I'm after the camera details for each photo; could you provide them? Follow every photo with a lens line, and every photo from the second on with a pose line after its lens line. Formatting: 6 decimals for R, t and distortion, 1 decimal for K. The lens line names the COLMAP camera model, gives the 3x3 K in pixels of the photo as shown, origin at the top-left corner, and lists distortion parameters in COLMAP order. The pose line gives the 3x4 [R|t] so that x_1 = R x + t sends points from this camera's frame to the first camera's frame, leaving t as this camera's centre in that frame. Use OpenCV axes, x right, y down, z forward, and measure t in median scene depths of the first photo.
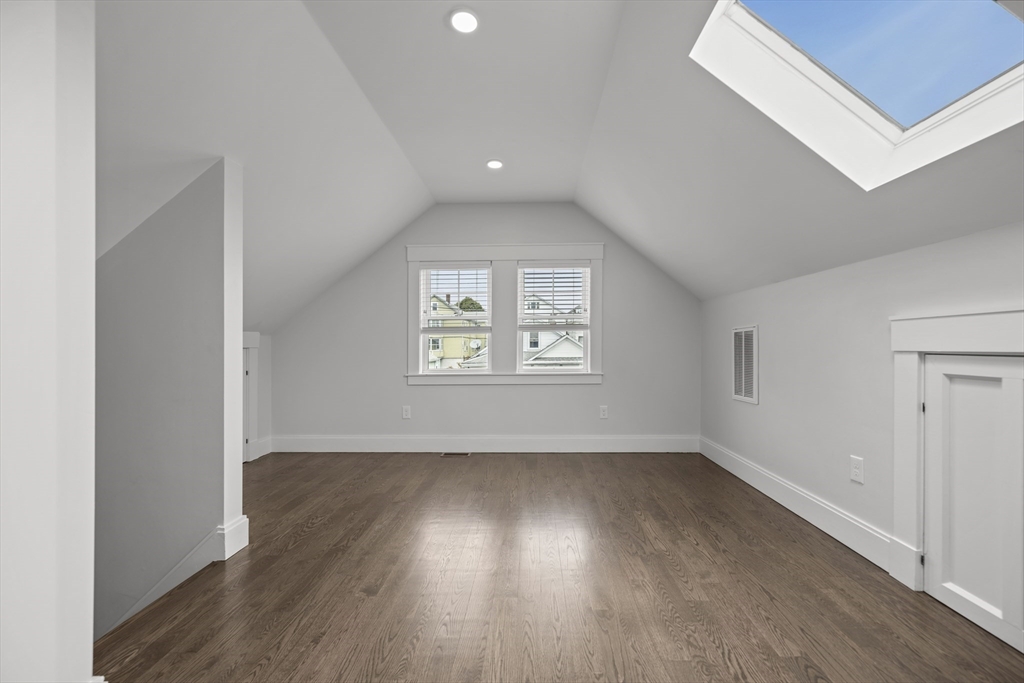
lens RADIAL K [[403.3, 0, 508.1], [0, 403.3, 344.0], [0, 0, 1]] dist [-0.001884, 0.000089]
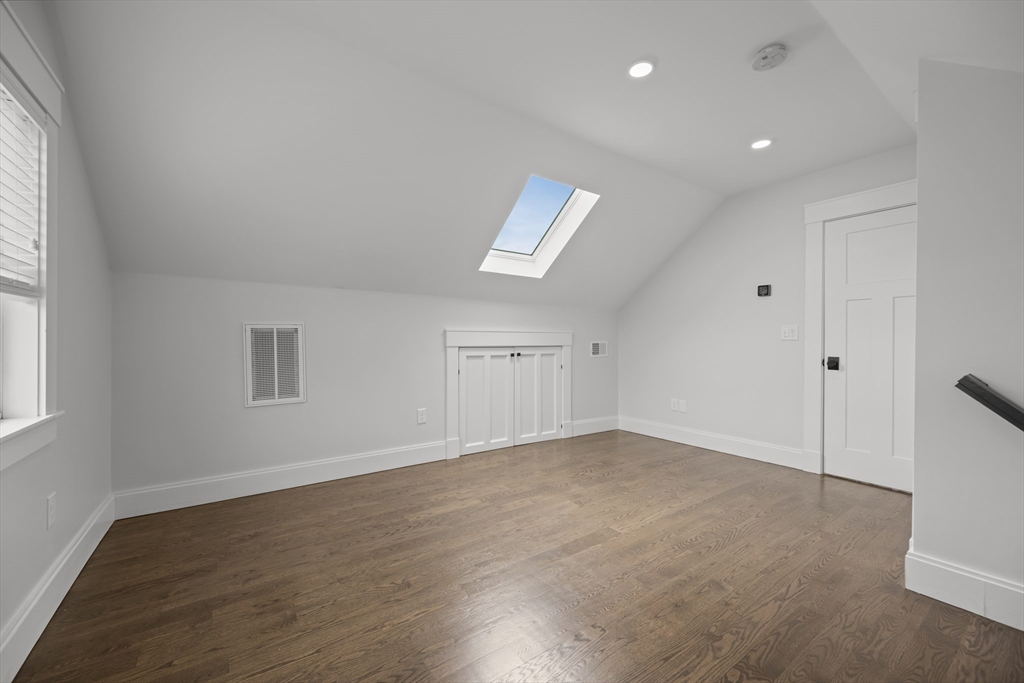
lens RADIAL K [[403.3, 0, 505.5], [0, 403.3, 345.4], [0, 0, 1]] dist [-0.001884, 0.000089]
pose [[-0.610497, -0.003712, 0.792010, -0.689280], [-0.002910, 0.999993, 0.002444, 0.006349], [-0.792013, -0.000813, -0.610504, 1.719778]]
